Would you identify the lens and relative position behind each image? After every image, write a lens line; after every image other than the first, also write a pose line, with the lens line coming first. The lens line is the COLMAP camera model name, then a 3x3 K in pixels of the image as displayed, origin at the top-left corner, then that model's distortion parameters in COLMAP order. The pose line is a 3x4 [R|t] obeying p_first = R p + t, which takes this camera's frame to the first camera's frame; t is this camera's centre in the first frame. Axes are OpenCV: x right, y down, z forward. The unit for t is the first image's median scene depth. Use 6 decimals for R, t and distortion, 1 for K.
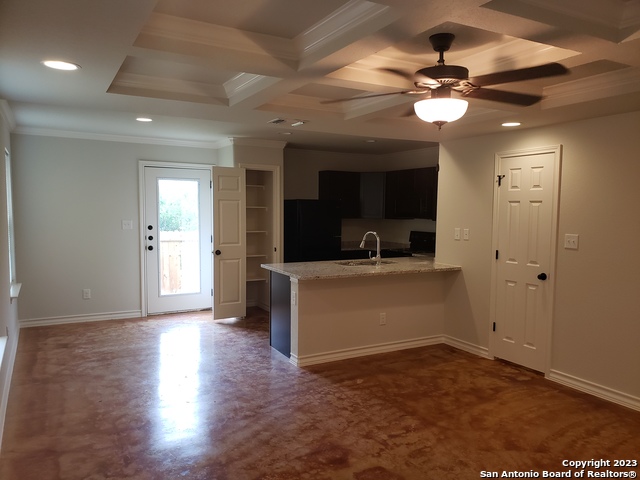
lens RADIAL K [[503.7, 0, 320.0], [0, 503.7, 240.0], [0, 0, 1]] dist [0.028049, -0.005730]
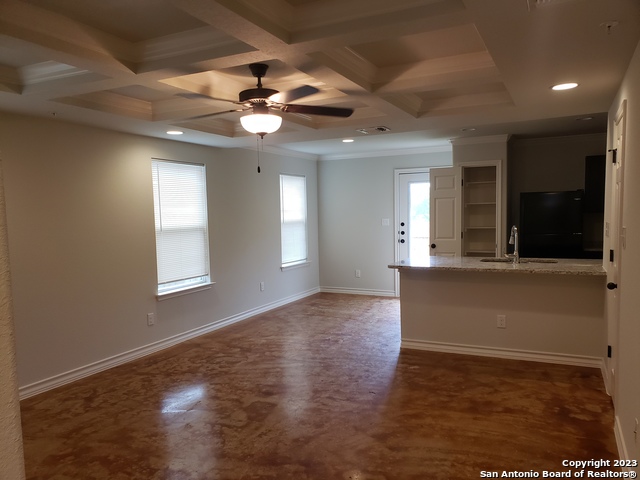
lens RADIAL K [[496.4, 0, 320.5], [0, 496.4, 252.5], [0, 0, 1]] dist [0.036642, -0.006181]
pose [[0.560809, 0.043006, -0.826828, 0.702415], [-0.025093, 0.999074, 0.034946, 0.008594], [0.827565, 0.001150, 0.561369, 0.221127]]
